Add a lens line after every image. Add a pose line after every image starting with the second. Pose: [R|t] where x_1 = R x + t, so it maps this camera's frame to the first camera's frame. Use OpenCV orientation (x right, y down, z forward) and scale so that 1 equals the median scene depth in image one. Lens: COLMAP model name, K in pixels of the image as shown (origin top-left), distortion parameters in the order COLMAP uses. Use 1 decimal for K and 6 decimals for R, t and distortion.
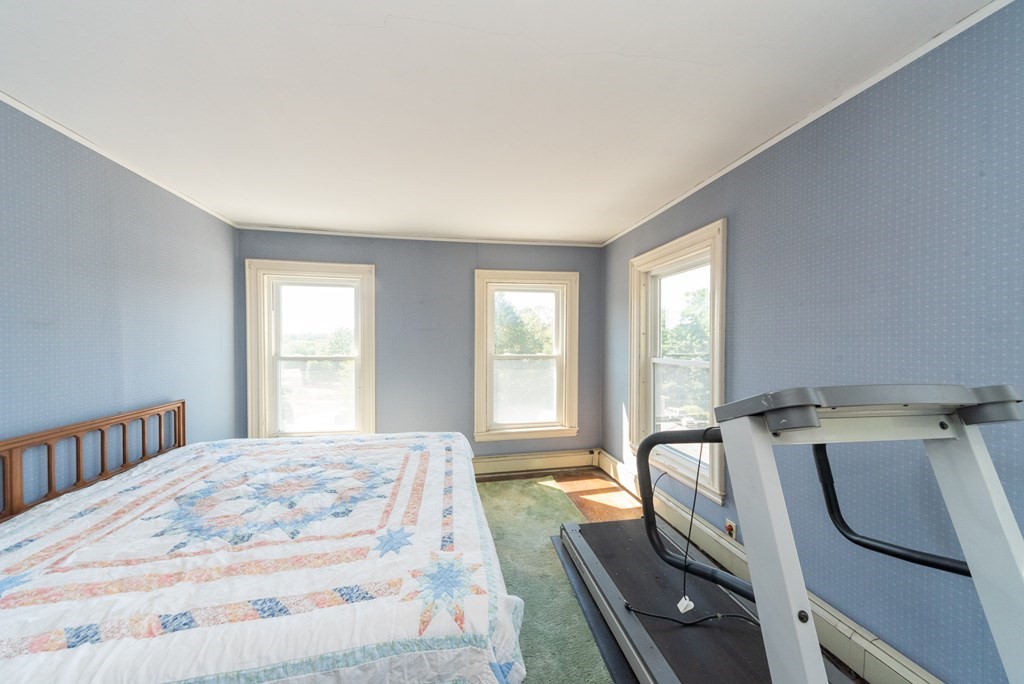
lens RADIAL K [[364.2, 0, 506.7], [0, 364.2, 346.5], [0, 0, 1]] dist [0.001275, 0.000083]
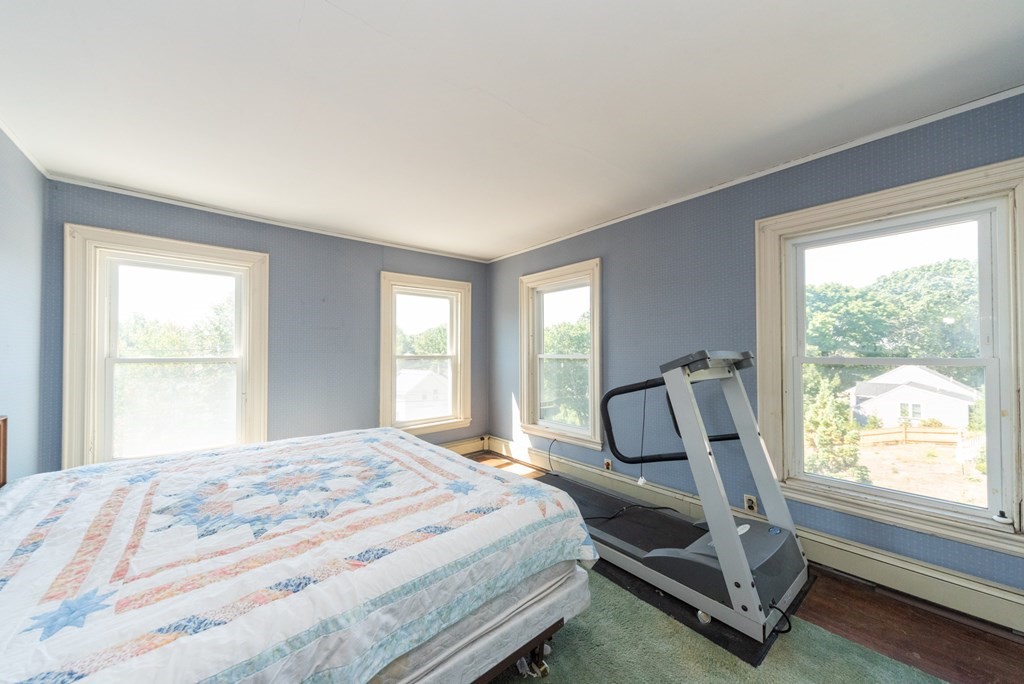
lens RADIAL K [[373.6, 0, 509.0], [0, 373.6, 347.3], [0, 0, 1]] dist [0.002768, 0.000032]
pose [[0.862207, 0.003838, 0.506542, -0.408109], [0.010704, 0.999610, -0.025794, 0.043572], [-0.506444, 0.027661, 0.861829, -0.102267]]
